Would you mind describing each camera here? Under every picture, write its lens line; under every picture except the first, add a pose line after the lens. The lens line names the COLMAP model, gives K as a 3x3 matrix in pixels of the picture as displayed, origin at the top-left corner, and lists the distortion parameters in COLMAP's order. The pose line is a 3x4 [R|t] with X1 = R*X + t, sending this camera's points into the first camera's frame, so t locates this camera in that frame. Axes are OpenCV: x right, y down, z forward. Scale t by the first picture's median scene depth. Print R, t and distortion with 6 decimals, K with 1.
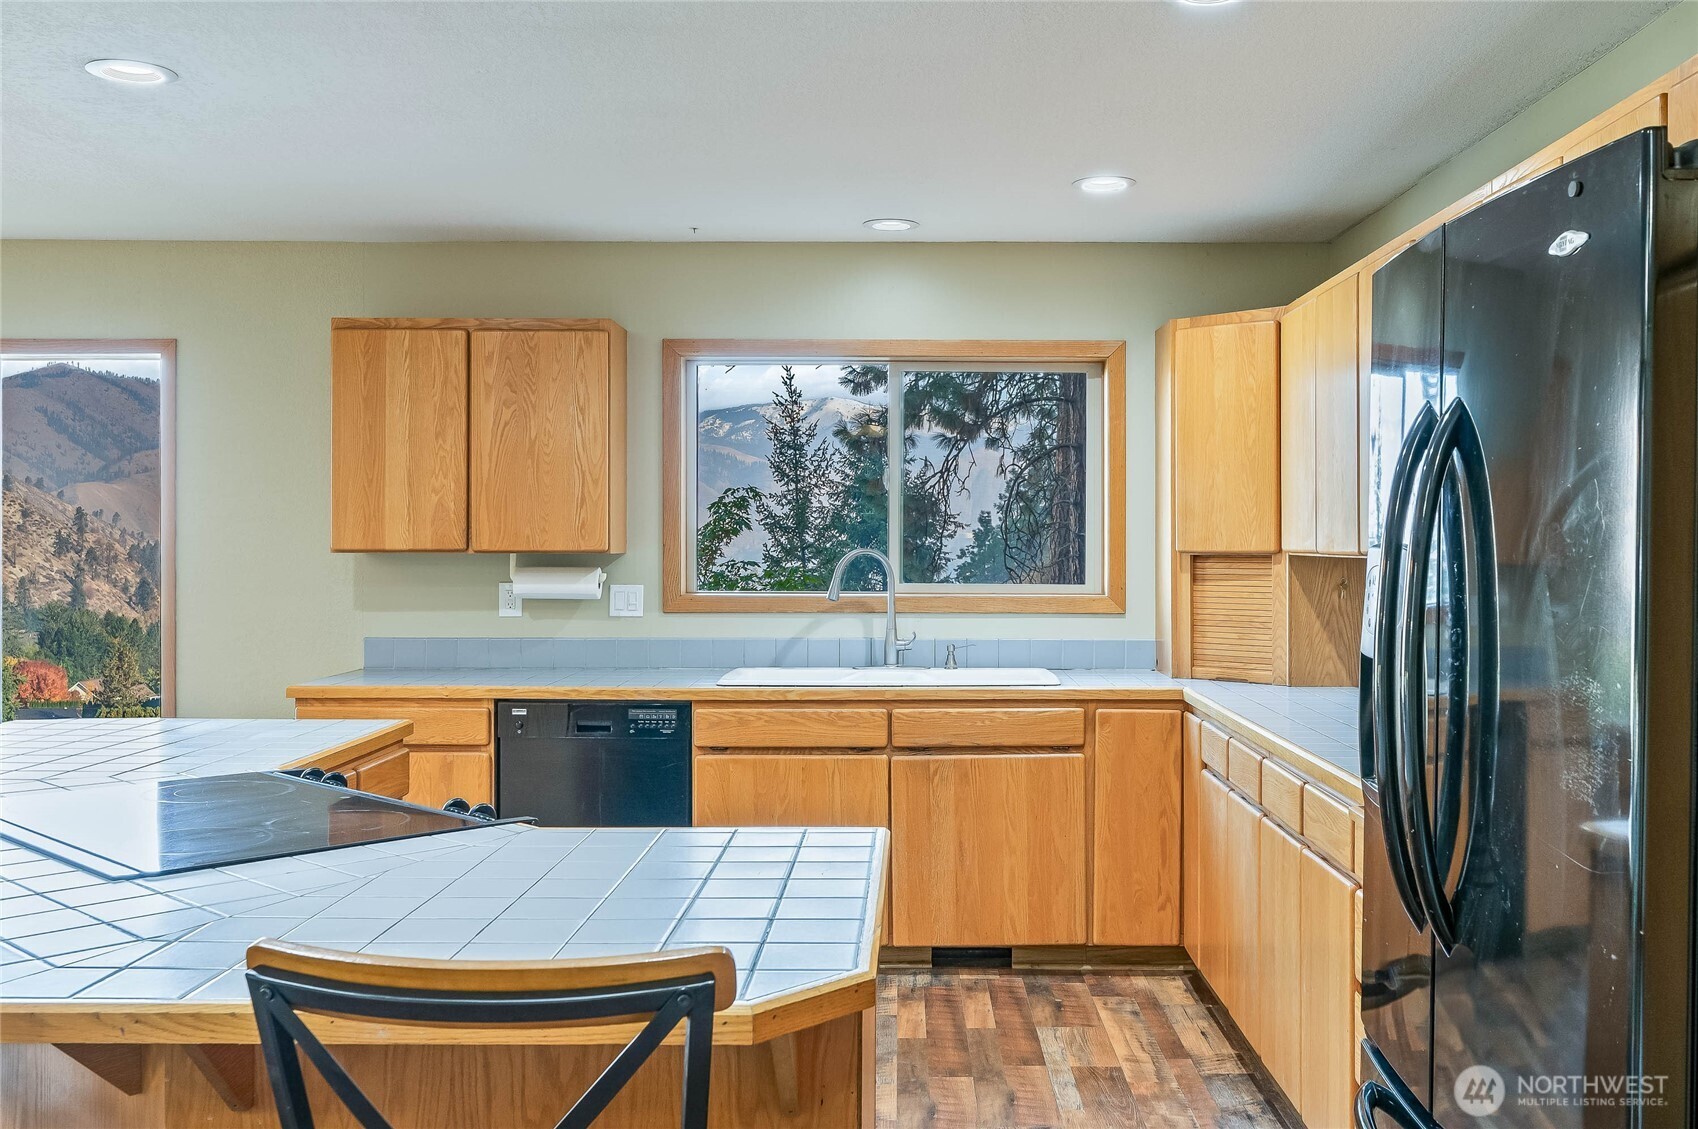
lens RADIAL K [[1552.5, 0, 900.9], [0, 1552.5, 538.1], [0, 0, 1]] dist [0.005521, 0.000000]
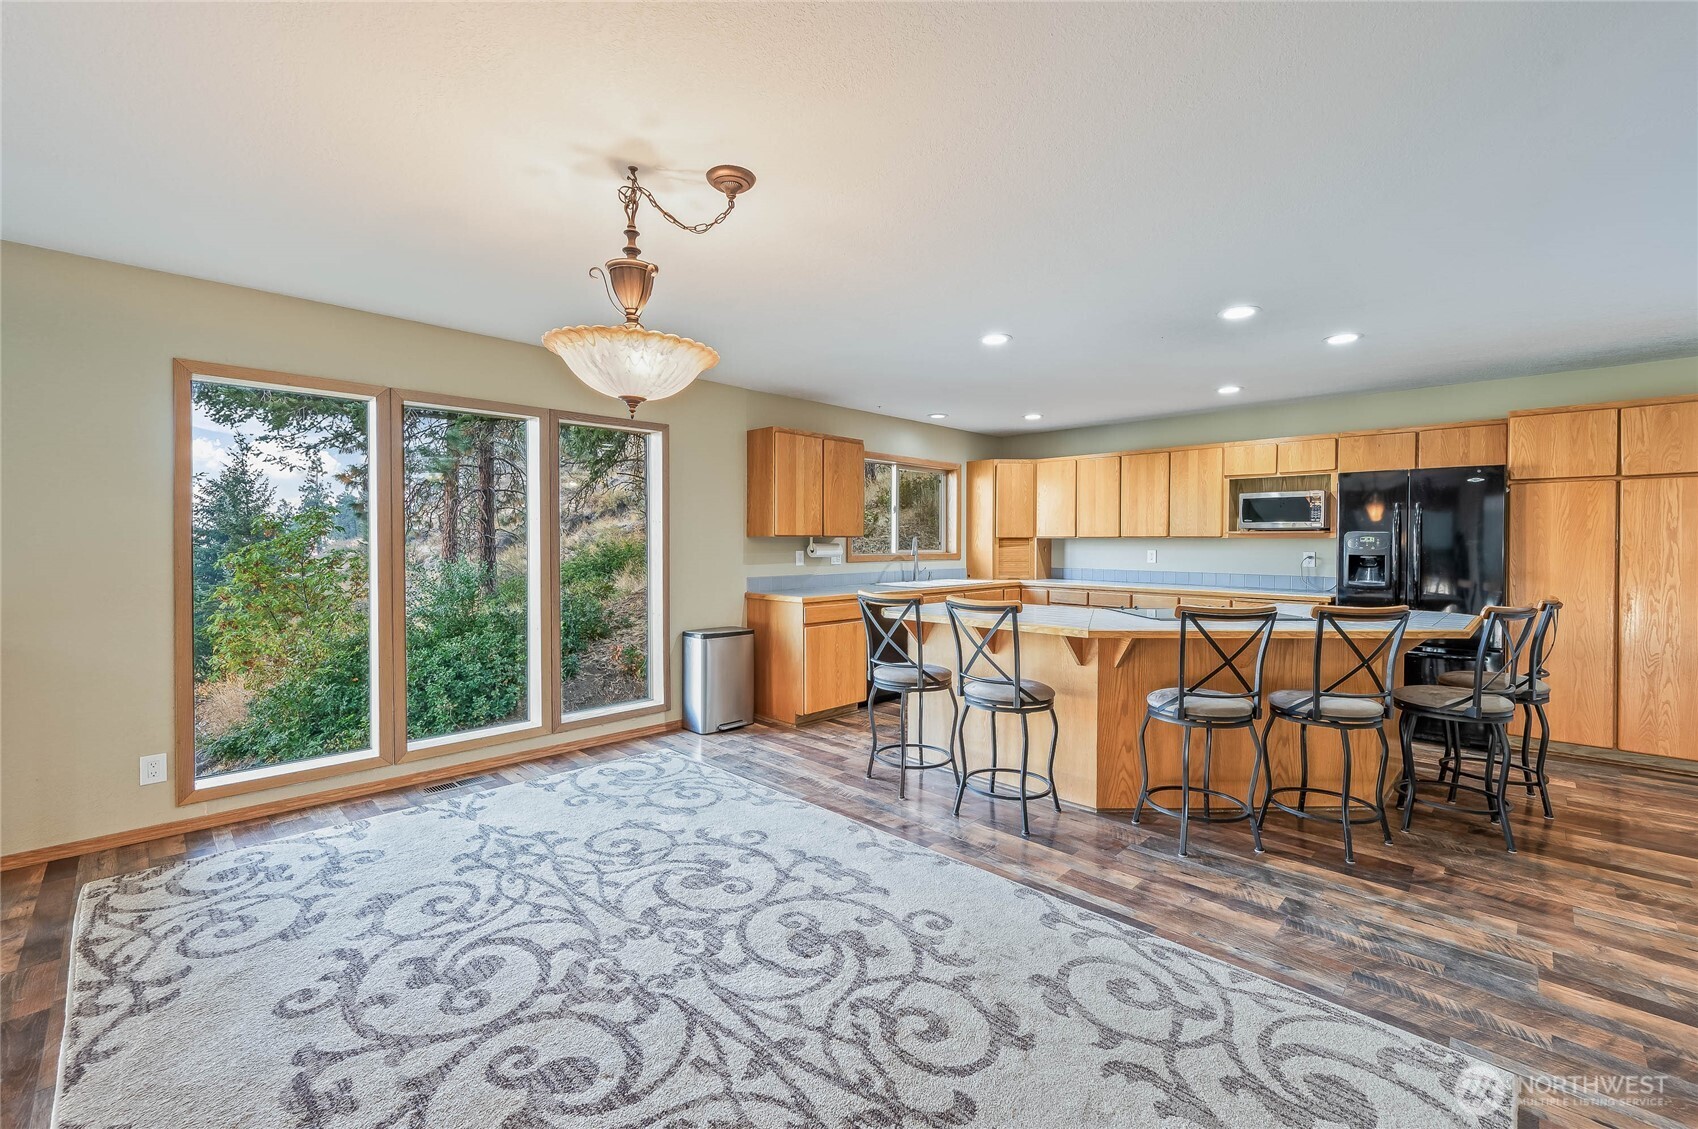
lens RADIAL K [[693.0, 0, 852.5], [0, 693.0, 551.3], [0, 0, 1]] dist [0.001175, 0.000149]
pose [[0.704807, -0.010939, 0.709314, -0.962424], [-0.000803, 0.999868, 0.016218, 0.014005], [-0.709398, -0.012001, 0.704706, 0.252091]]
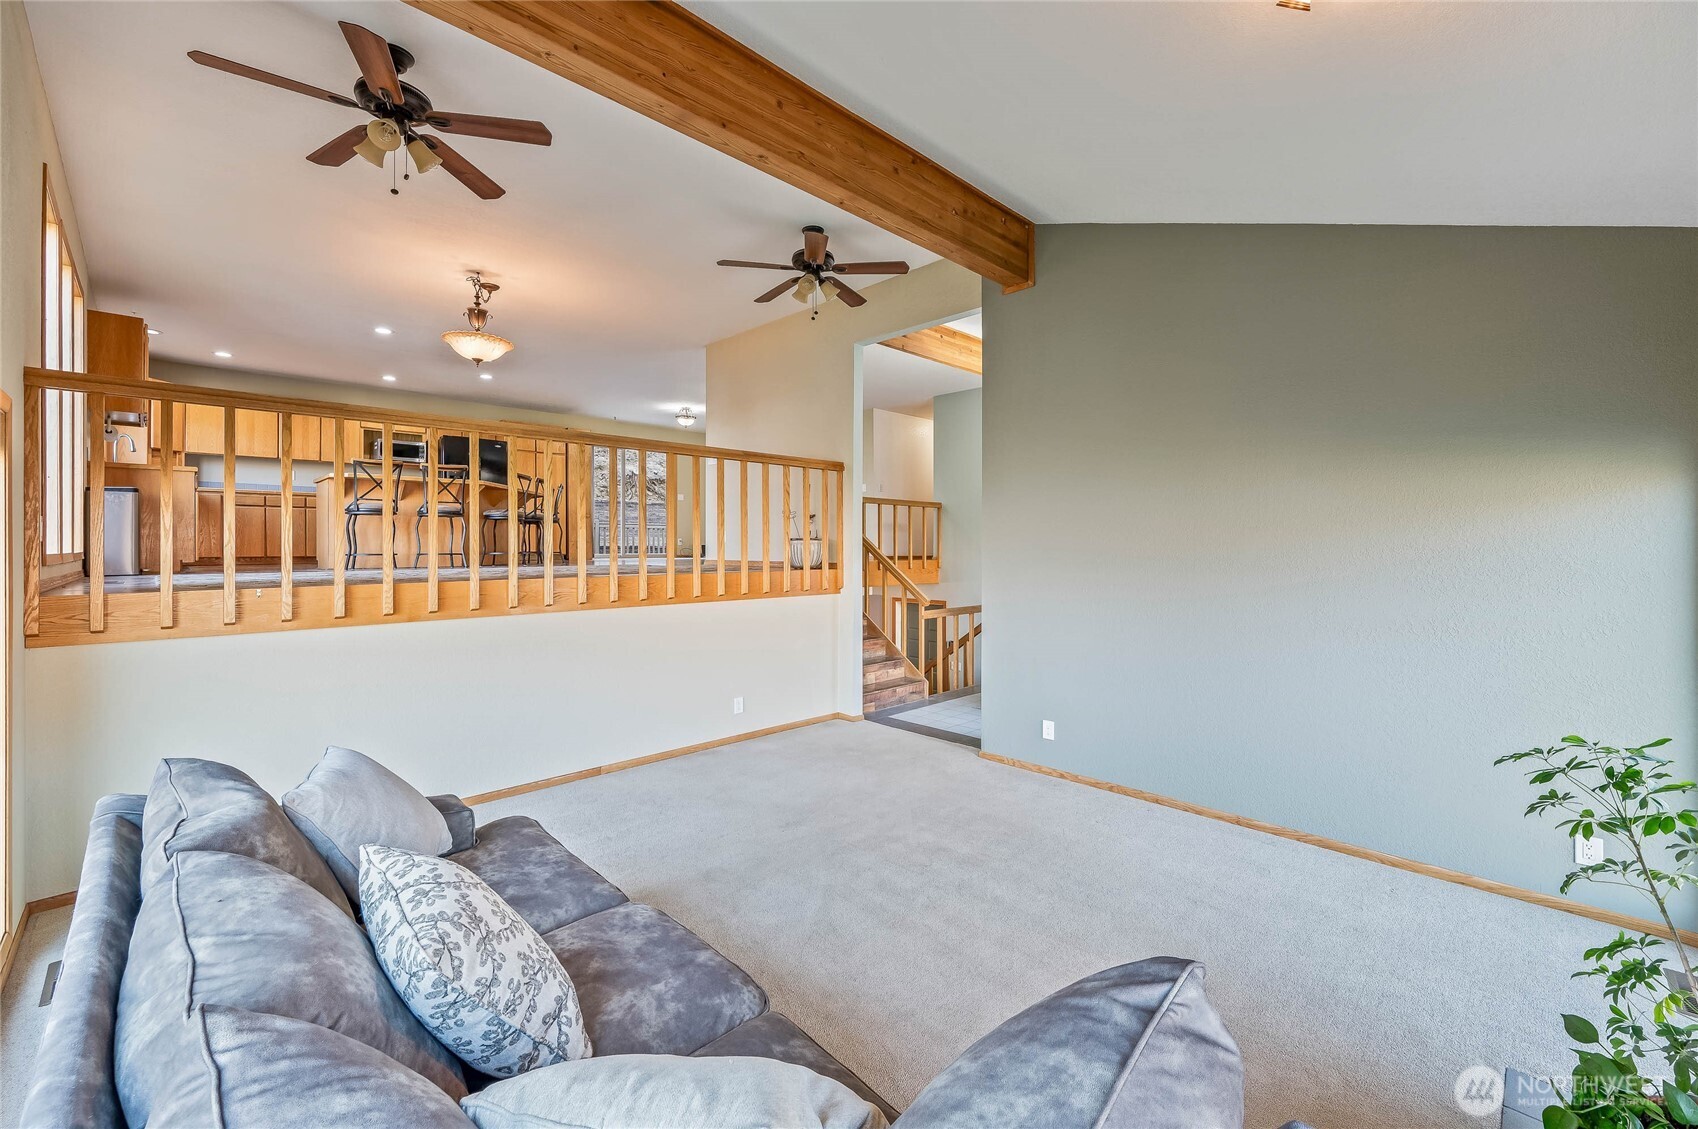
lens RADIAL K [[693.0, 0, 847.7], [0, 693.0, 542.1], [0, 0, 1]] dist [0.001175, 0.000149]
pose [[-0.698482, -0.005488, 0.715607, -1.941931], [-0.003316, 0.999985, 0.004432, 0.201669], [-0.715620, 0.000722, -0.698489, 0.965606]]
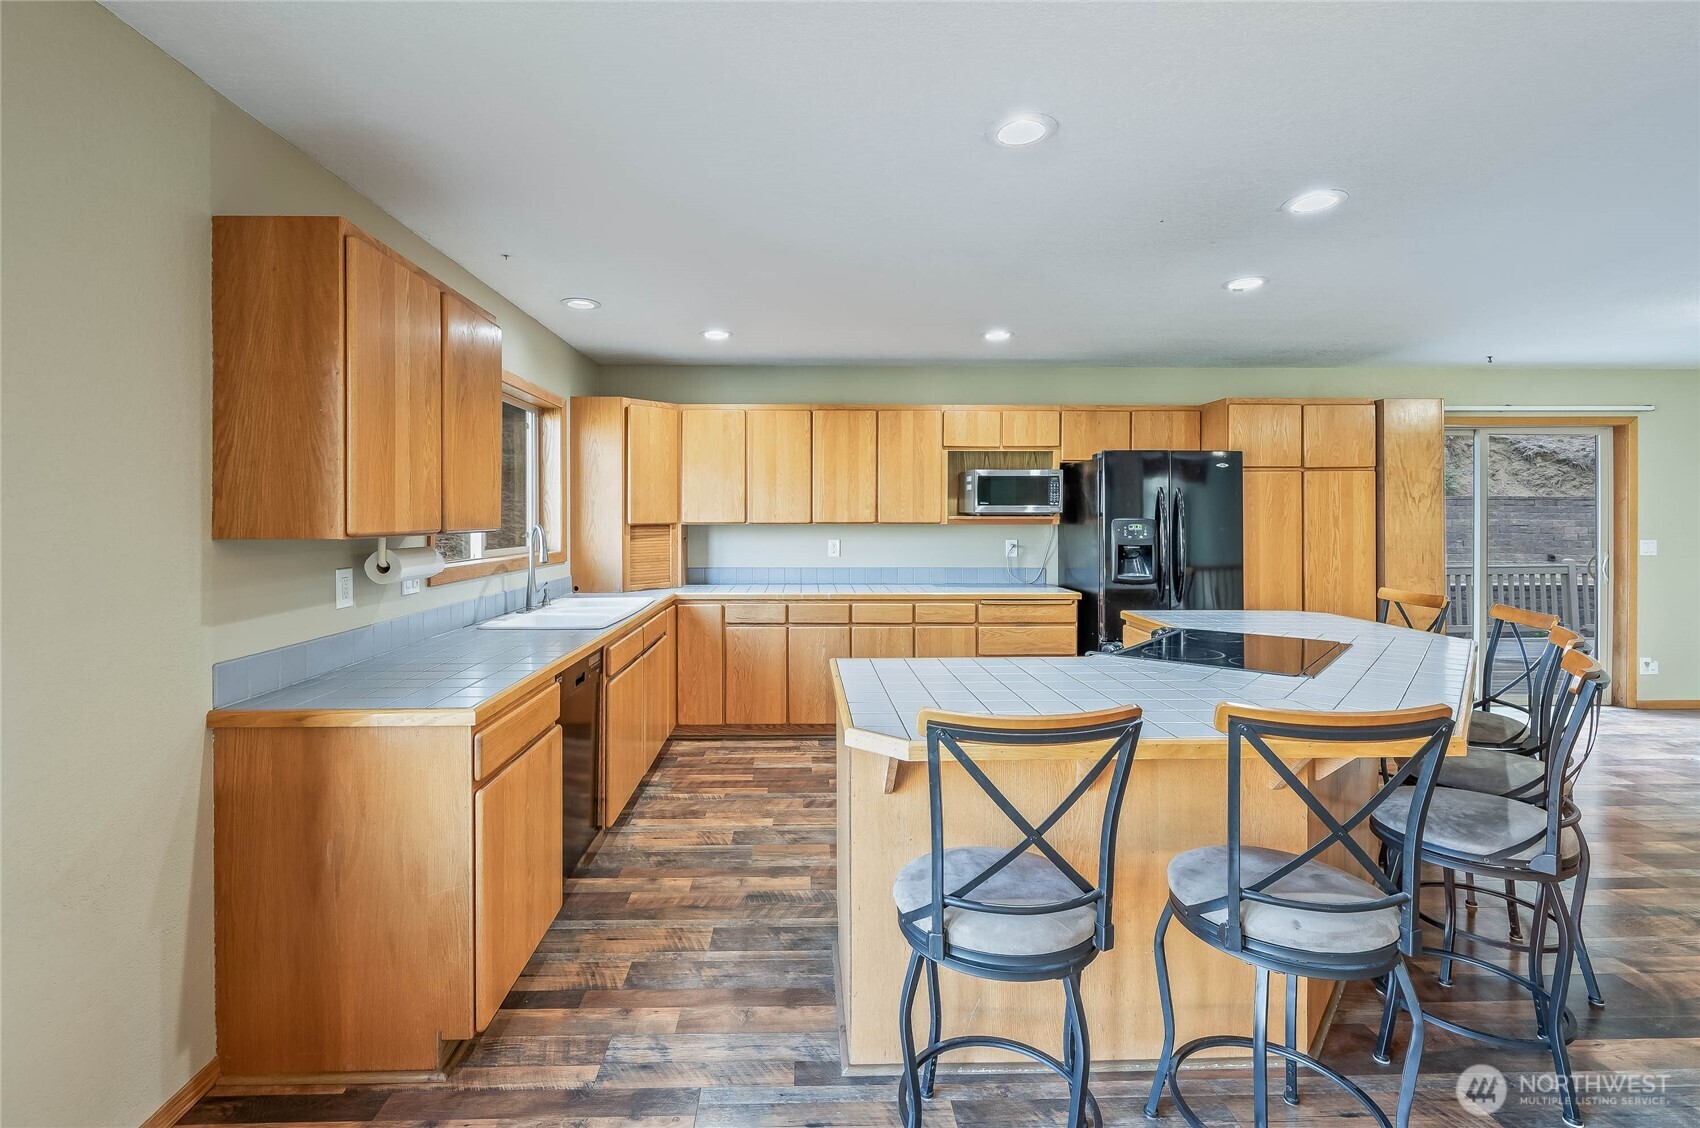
lens RADIAL K [[755.3, 0, 812.5], [0, 755.3, 521.4], [0, 0, 1]] dist [-0.001862, -0.000453]
pose [[-0.000169, -0.008592, 0.999963, -0.719873], [0.001662, 0.999962, 0.008592, -0.001717], [-0.999999, 0.001663, -0.000154, 0.776148]]
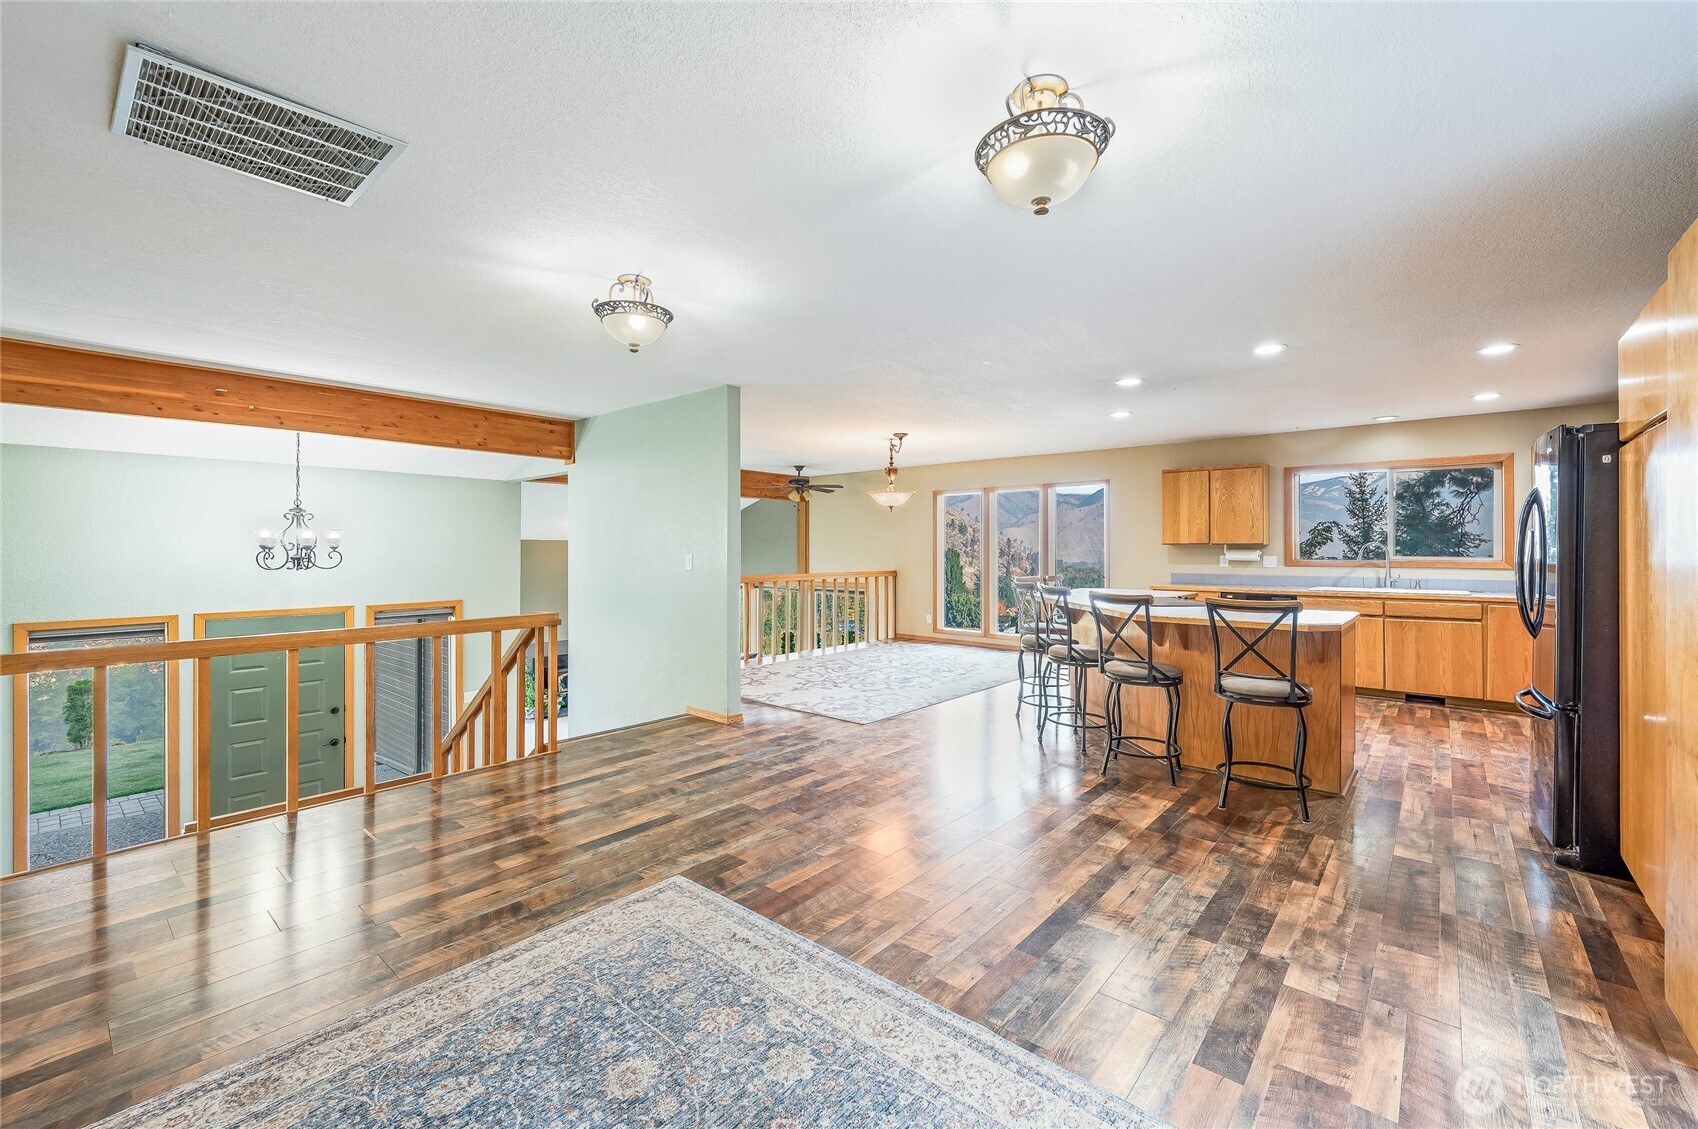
lens RADIAL K [[693.0, 0, 856.4], [0, 693.0, 547.8], [0, 0, 1]] dist [0.001175, 0.000149]
pose [[0.762645, -0.003875, -0.646806, 0.067979], [0.001804, 0.999991, -0.003864, 0.019887], [0.646815, 0.001781, 0.762645, -0.465653]]
